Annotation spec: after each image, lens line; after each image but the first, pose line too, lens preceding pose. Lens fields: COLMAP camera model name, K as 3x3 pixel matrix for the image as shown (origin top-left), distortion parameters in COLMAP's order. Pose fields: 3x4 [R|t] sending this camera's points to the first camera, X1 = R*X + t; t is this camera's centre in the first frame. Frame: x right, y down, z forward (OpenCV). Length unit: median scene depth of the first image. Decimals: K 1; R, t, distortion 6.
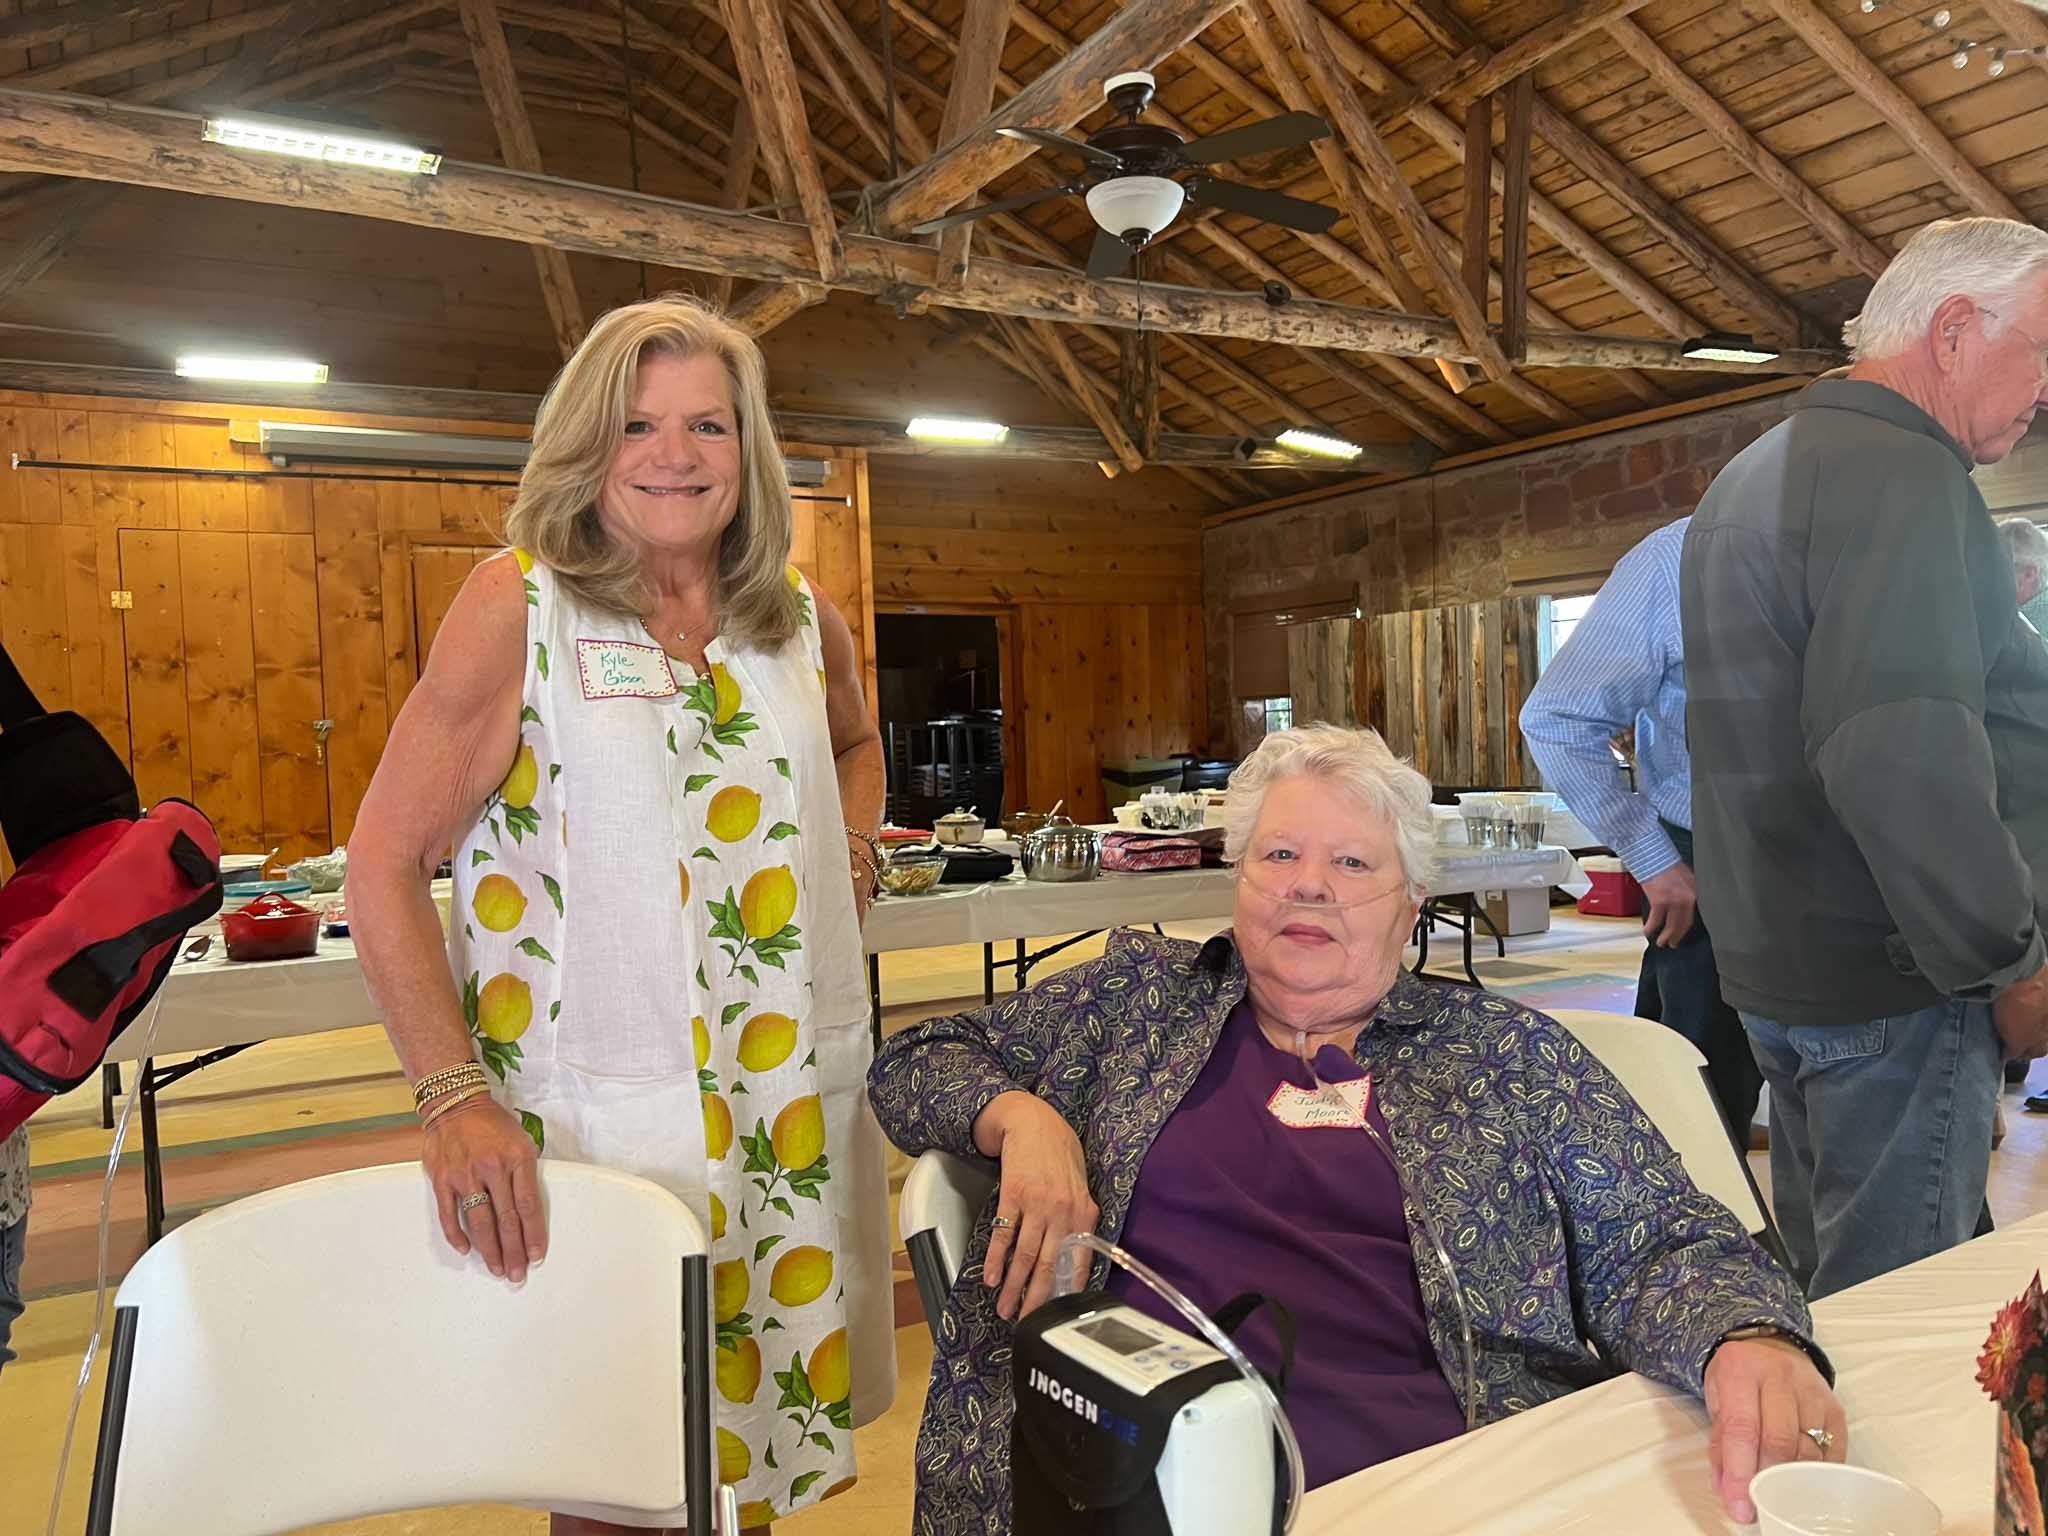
lens RADIAL K [[1505.0, 0, 1045.2], [0, 1505.0, 771.3], [0, 0, 1]] dist [0.032896, -0.007100]
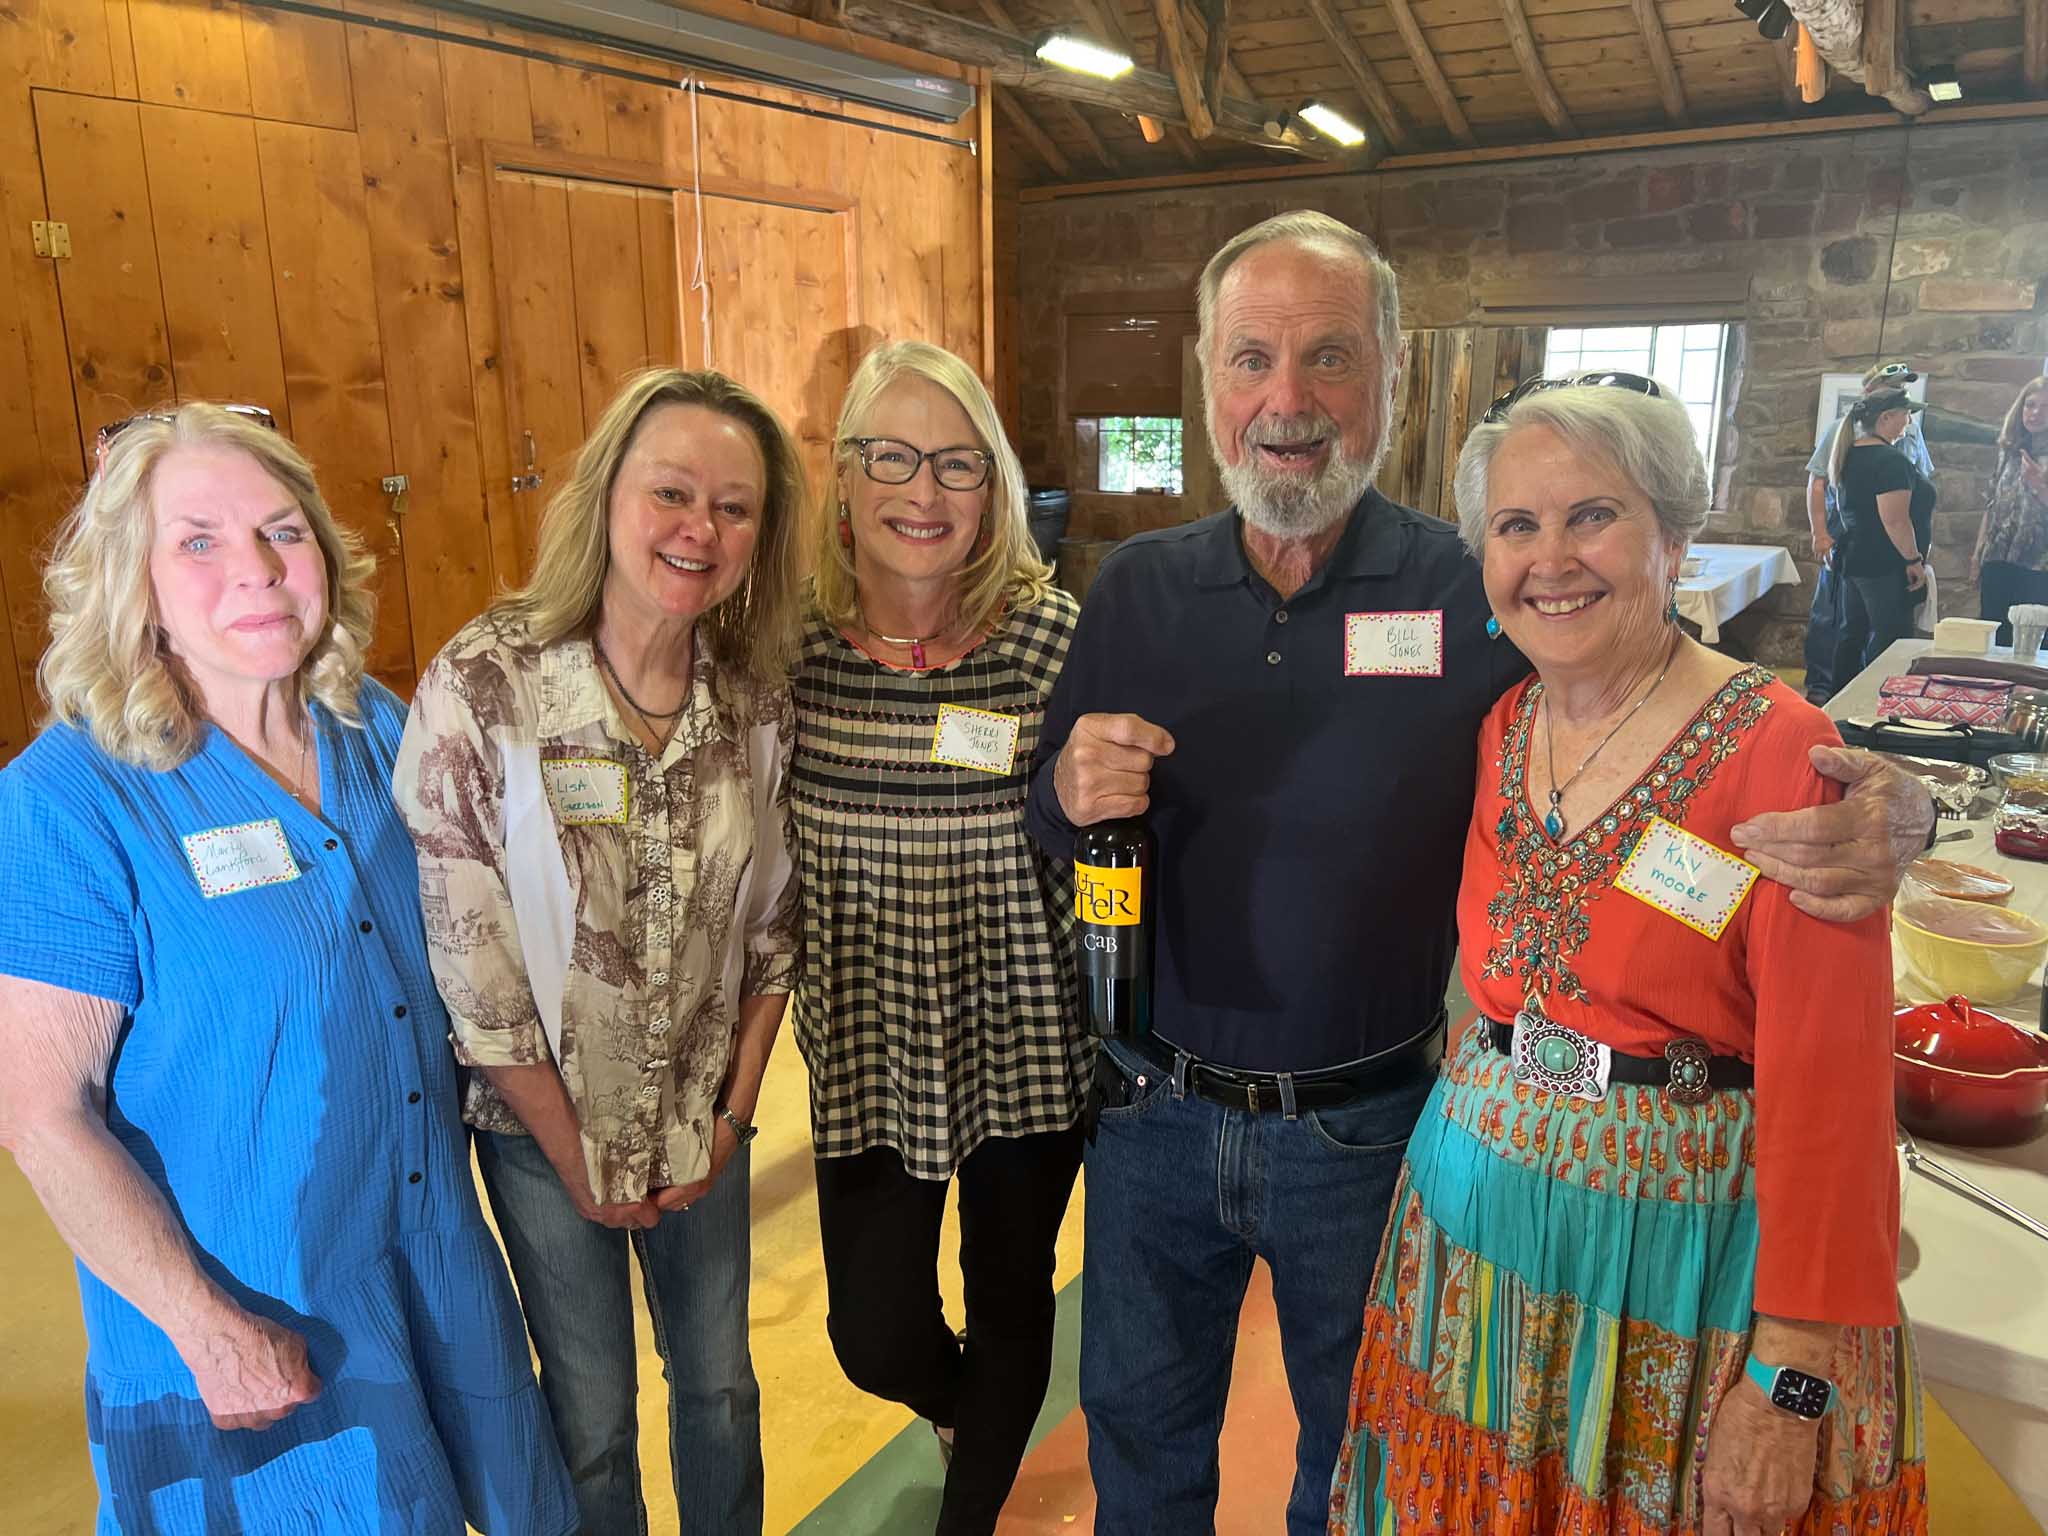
lens RADIAL K [[1556.8, 0, 1087.1], [0, 1556.8, 752.4], [0, 0, 1]] dist [0.014503, -0.014329]
pose [[0.886067, -0.071946, 0.457940, -0.403944], [-0.016424, 0.982390, 0.186119, -0.035191], [-0.463266, -0.172435, 0.869282, 0.268097]]
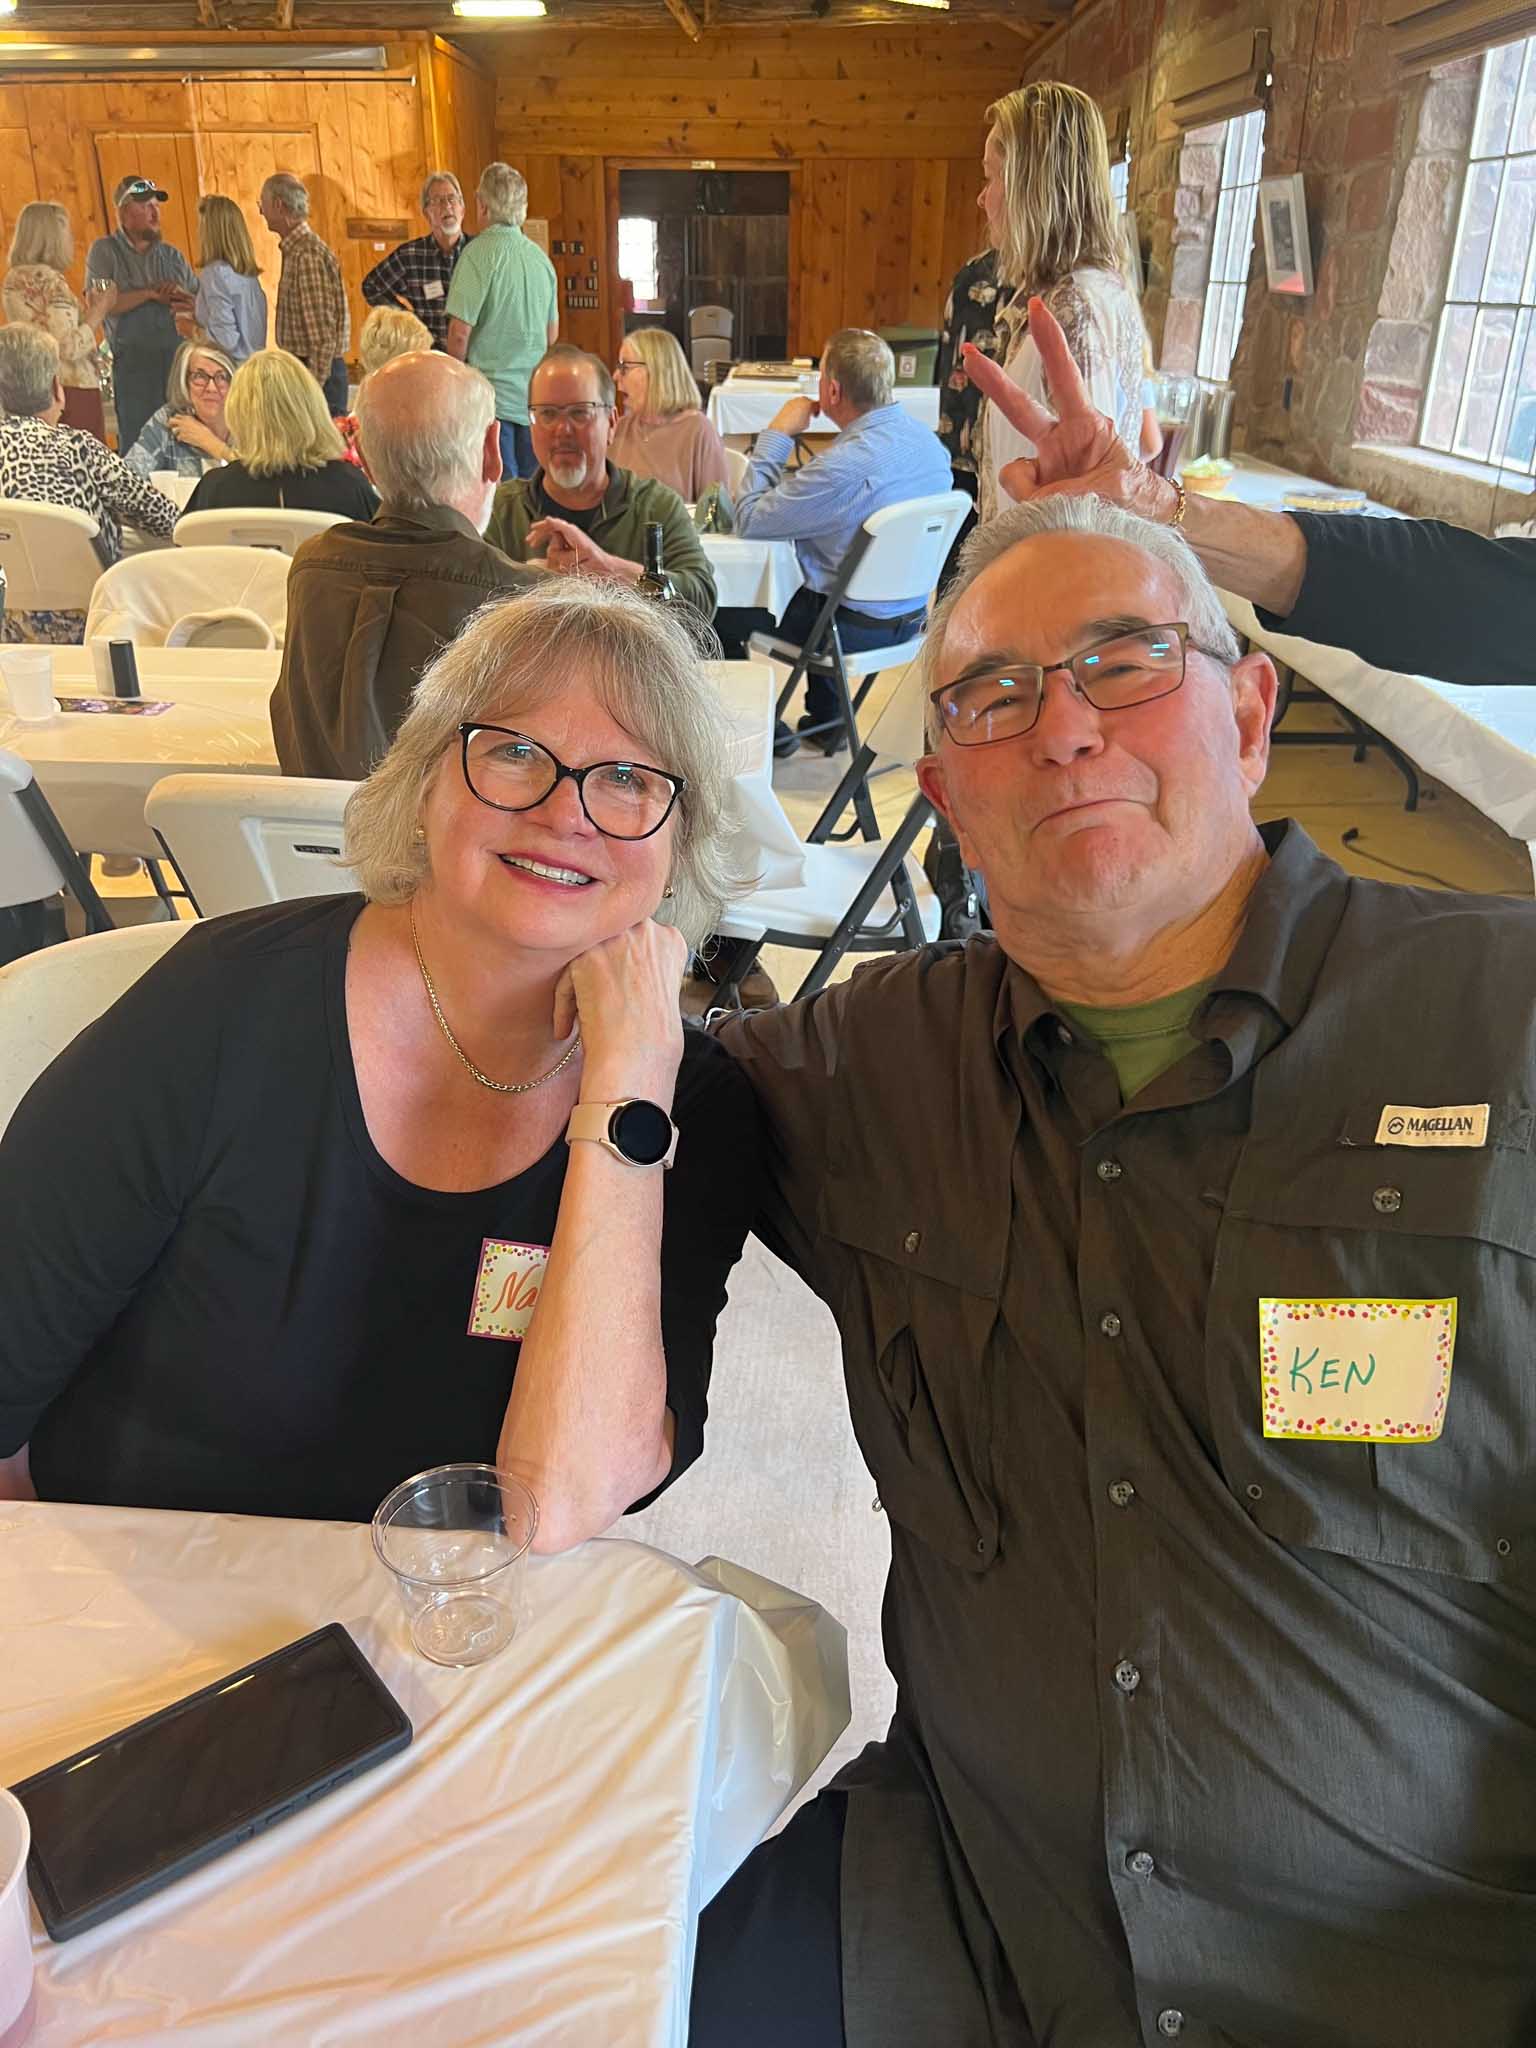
lens RADIAL K [[1556.8, 0, 769.1], [0, 1556.8, 1034.6], [0, 0, 1]] dist [0.014503, -0.014329]
pose [[0.853772, 0.265665, -0.447768, 0.844142], [-0.052146, 0.899329, 0.434152, -0.044228], [0.518030, -0.347317, 0.781675, -0.119238]]
